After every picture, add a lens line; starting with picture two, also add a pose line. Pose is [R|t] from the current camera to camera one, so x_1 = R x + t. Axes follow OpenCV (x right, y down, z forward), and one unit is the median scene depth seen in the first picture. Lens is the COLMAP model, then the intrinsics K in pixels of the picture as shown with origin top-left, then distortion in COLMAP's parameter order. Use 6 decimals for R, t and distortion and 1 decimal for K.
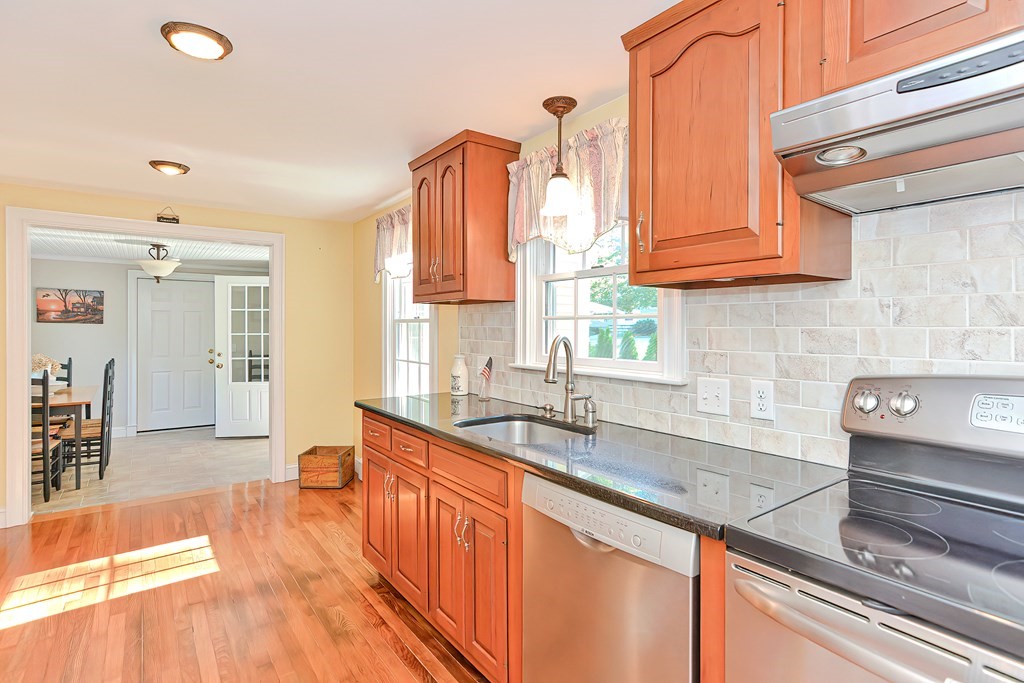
lens RADIAL K [[511.0, 0, 527.7], [0, 511.0, 328.0], [0, 0, 1]] dist [0.001190, 0.001013]
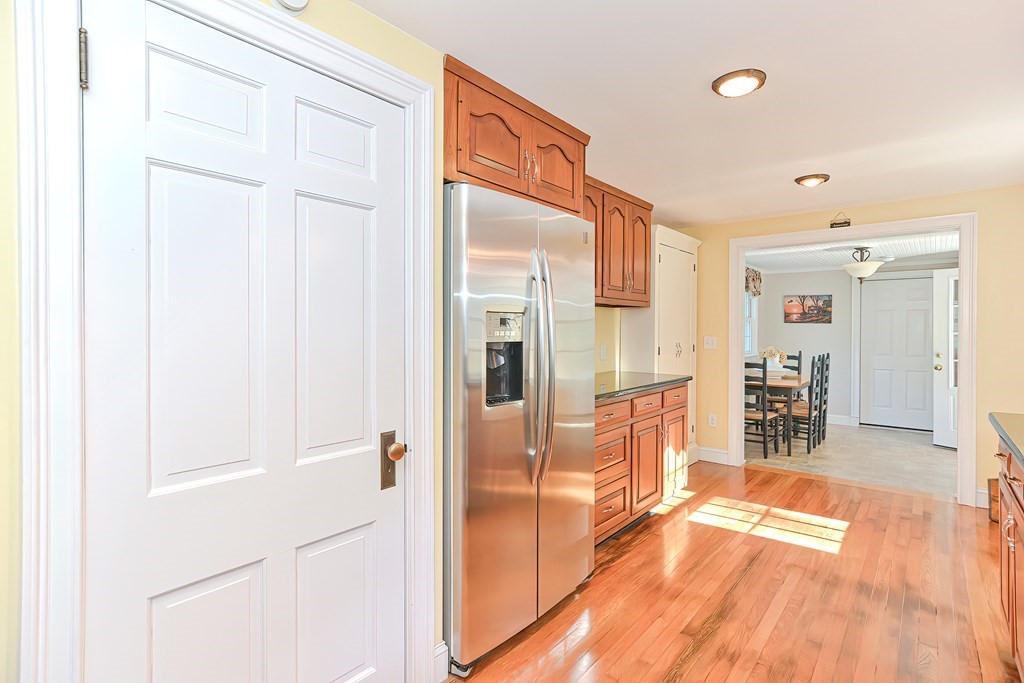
lens RADIAL K [[511.0, 0, 527.7], [0, 511.0, 328.0], [0, 0, 1]] dist [0.001190, 0.001013]
pose [[0.243811, -0.004048, -0.969814, 0.175531], [-0.002685, 0.999985, -0.004849, 0.014052], [0.969819, 0.003786, 0.243797, 0.090480]]
